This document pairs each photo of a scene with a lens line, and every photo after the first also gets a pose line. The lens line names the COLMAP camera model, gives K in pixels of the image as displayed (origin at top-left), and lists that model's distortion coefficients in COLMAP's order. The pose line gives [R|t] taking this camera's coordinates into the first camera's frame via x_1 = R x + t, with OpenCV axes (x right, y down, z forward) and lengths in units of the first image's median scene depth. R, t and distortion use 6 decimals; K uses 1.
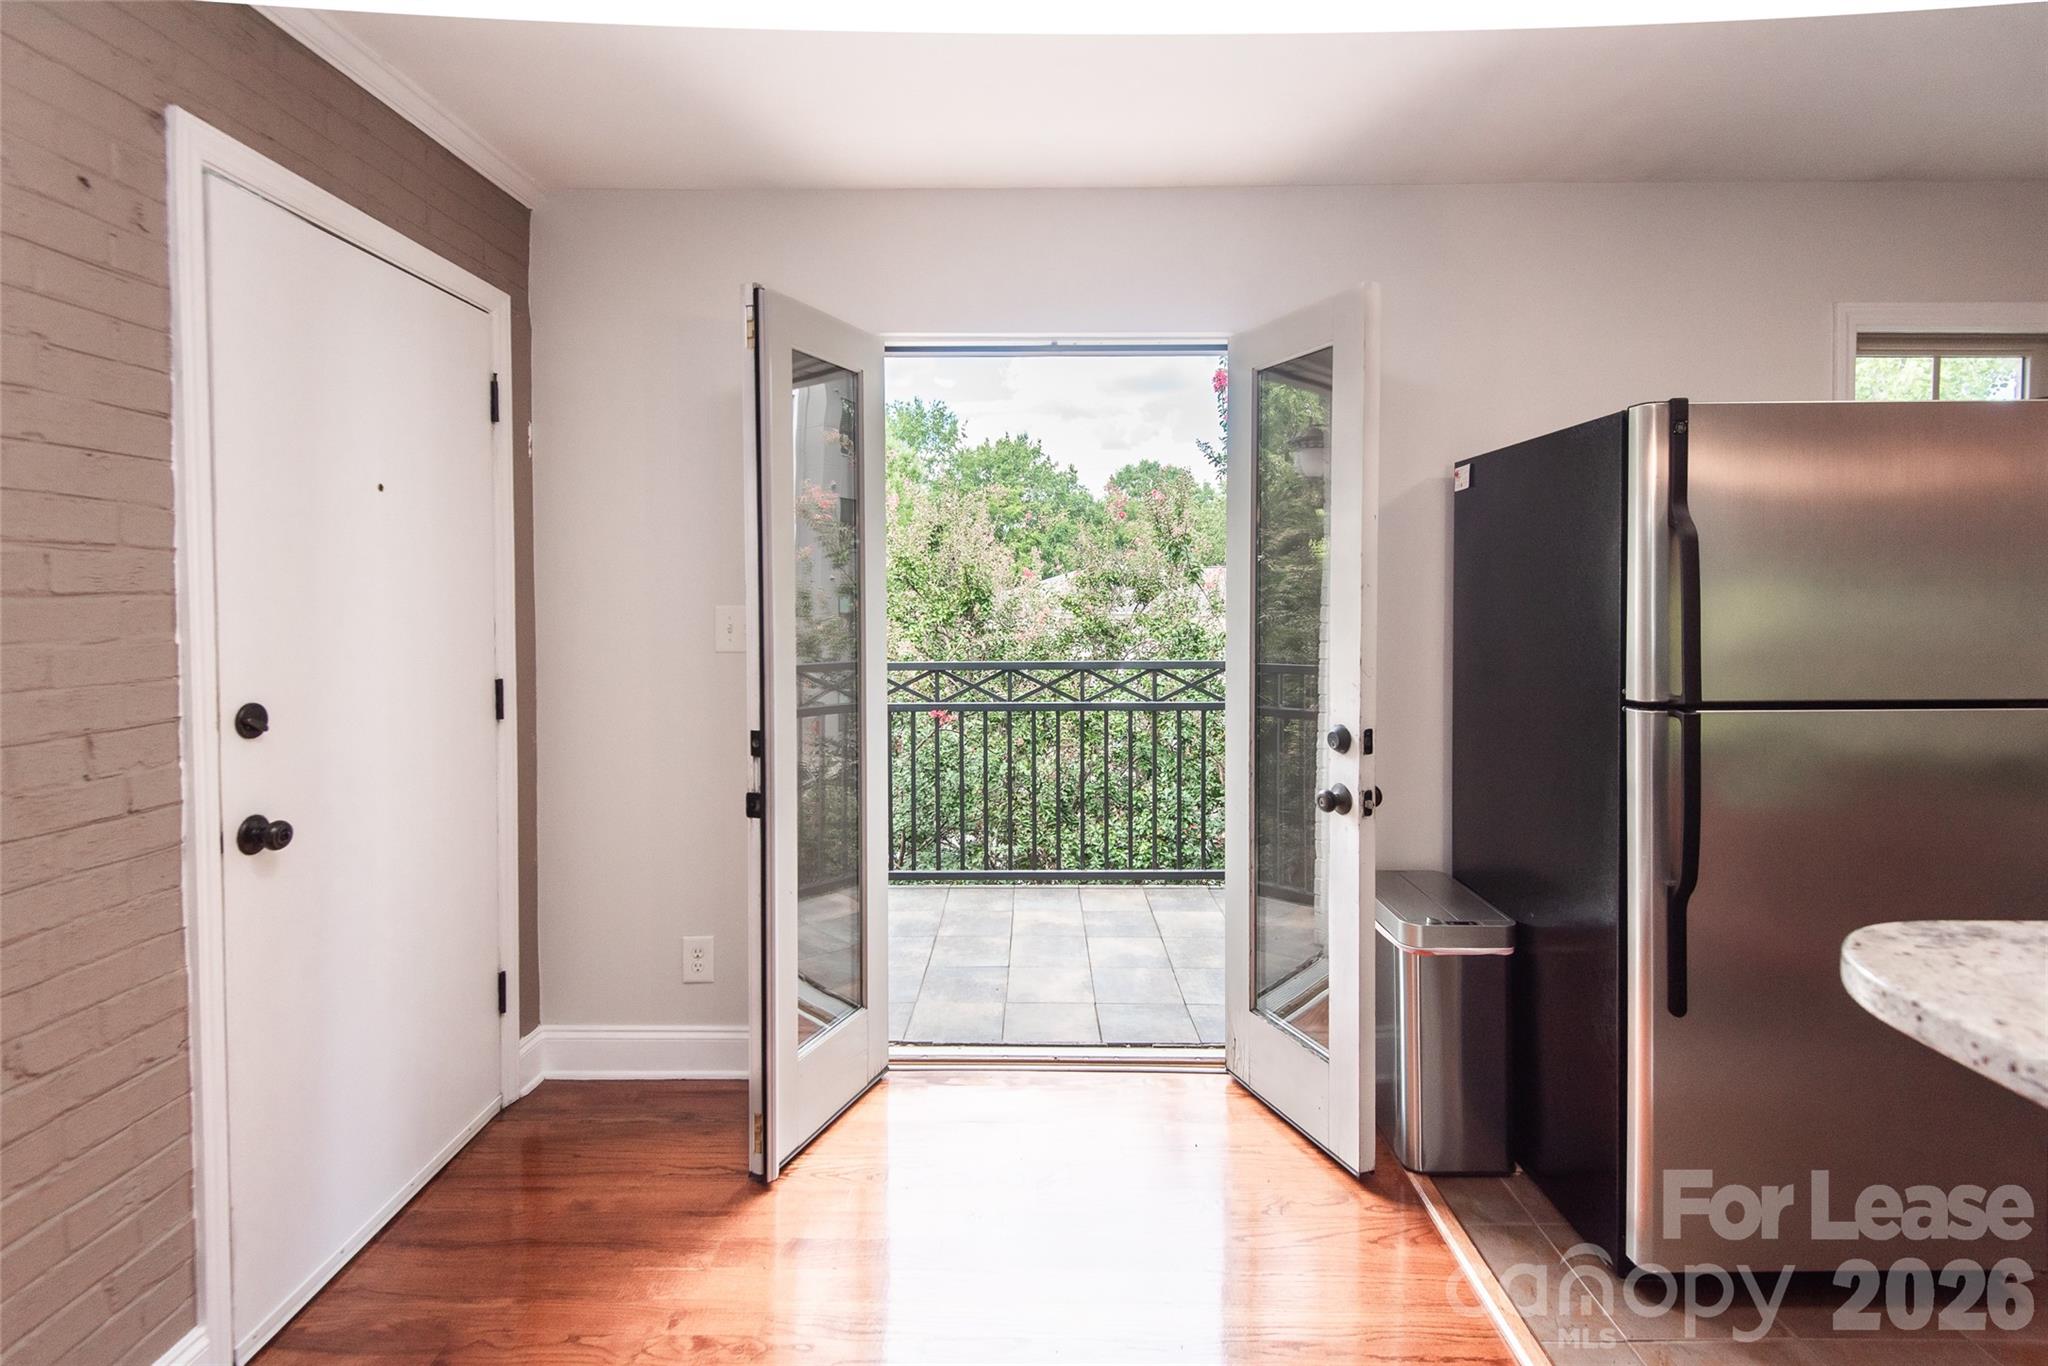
lens RADIAL K [[938.7, 0, 1041.1], [0, 938.7, 611.6], [0, 0, 1]] dist [0.001208, 0.000055]
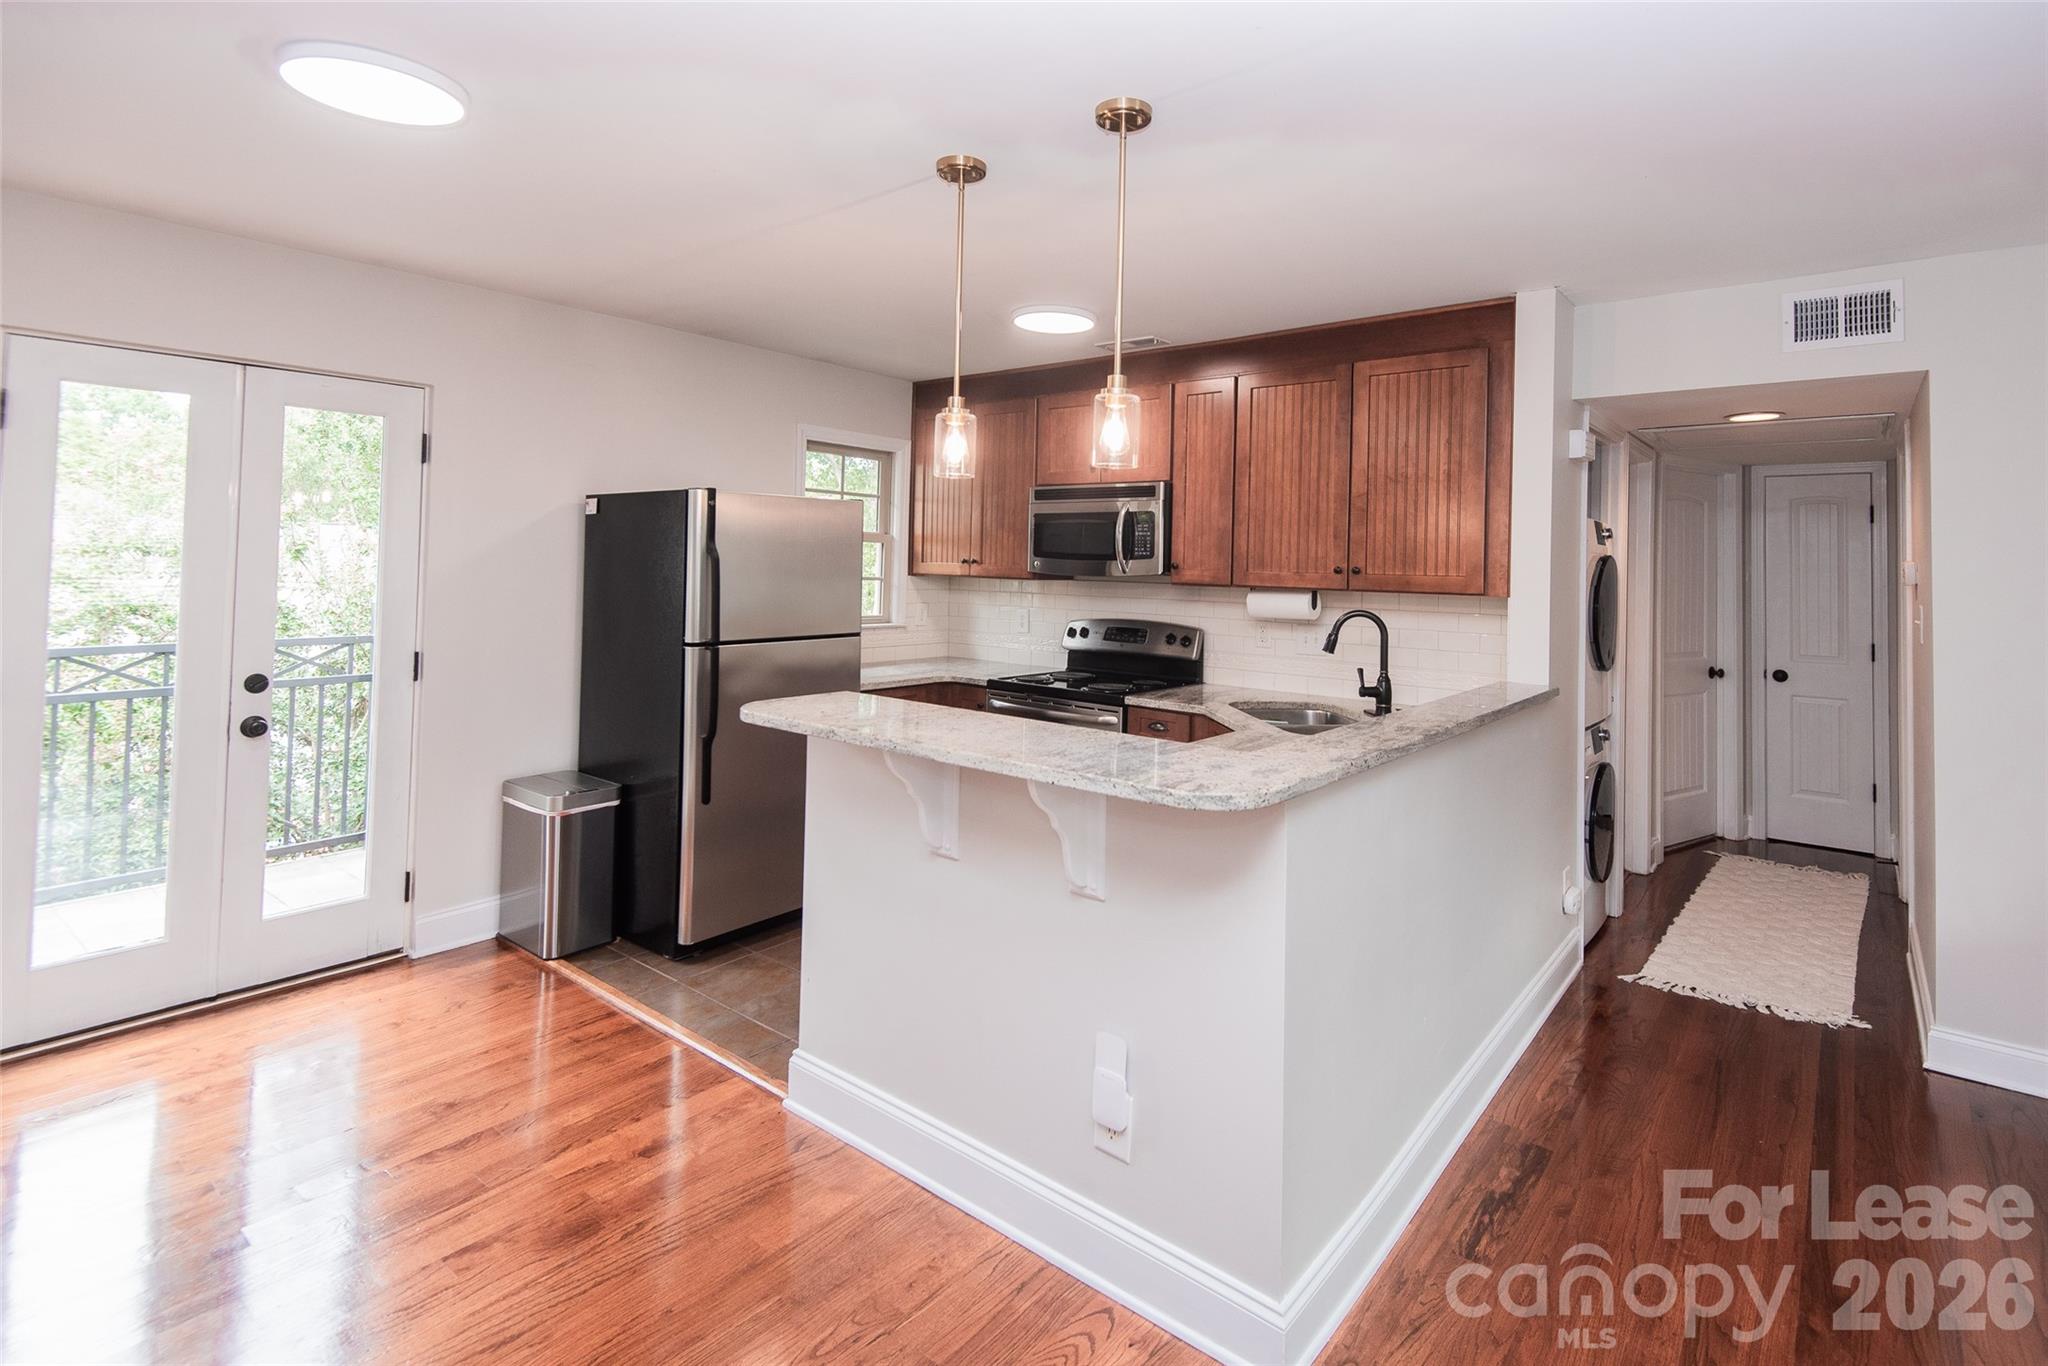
lens RADIAL K [[957.0, 0, 1055.5], [0, 957.0, 542.9], [0, 0, 1]] dist [0.001617, 0.000416]
pose [[0.614556, 0.035672, 0.788066, -0.306628], [-0.004783, 0.999127, -0.041495, -0.022241], [-0.788859, 0.021732, 0.614190, -0.537821]]
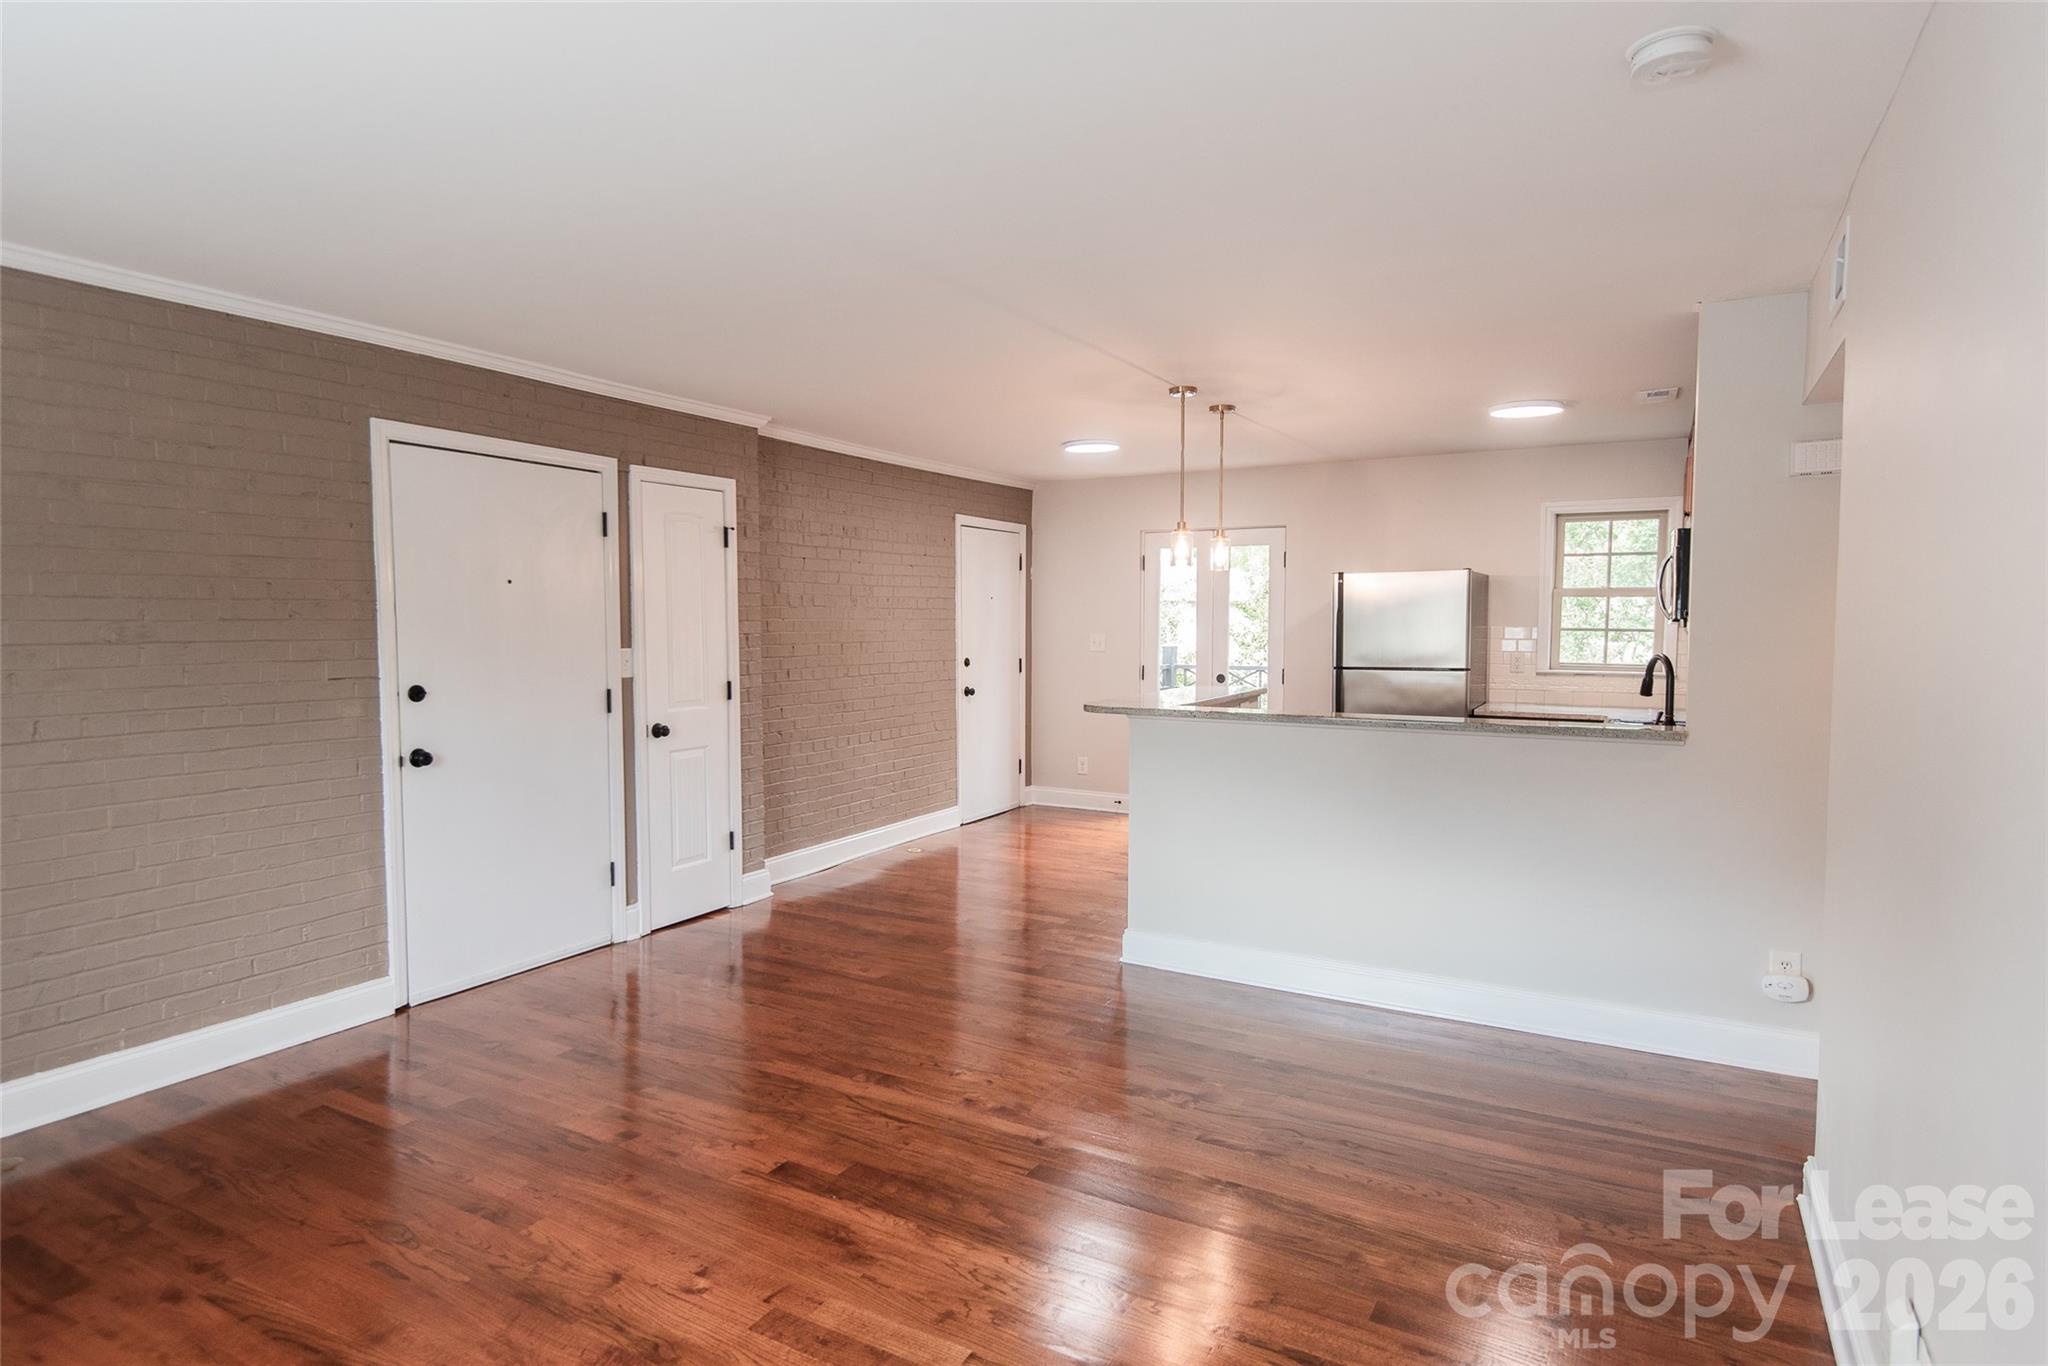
lens RADIAL K [[1093.1, 0, 1030.7], [0, 1093.1, 680.6], [0, 0, 1]] dist [0.033583, -0.020371]
pose [[0.875802, 0.031626, -0.481633, 1.038479], [-0.014485, 0.999124, 0.039268, 0.006838], [0.482453, -0.027414, 0.875493, -1.870617]]
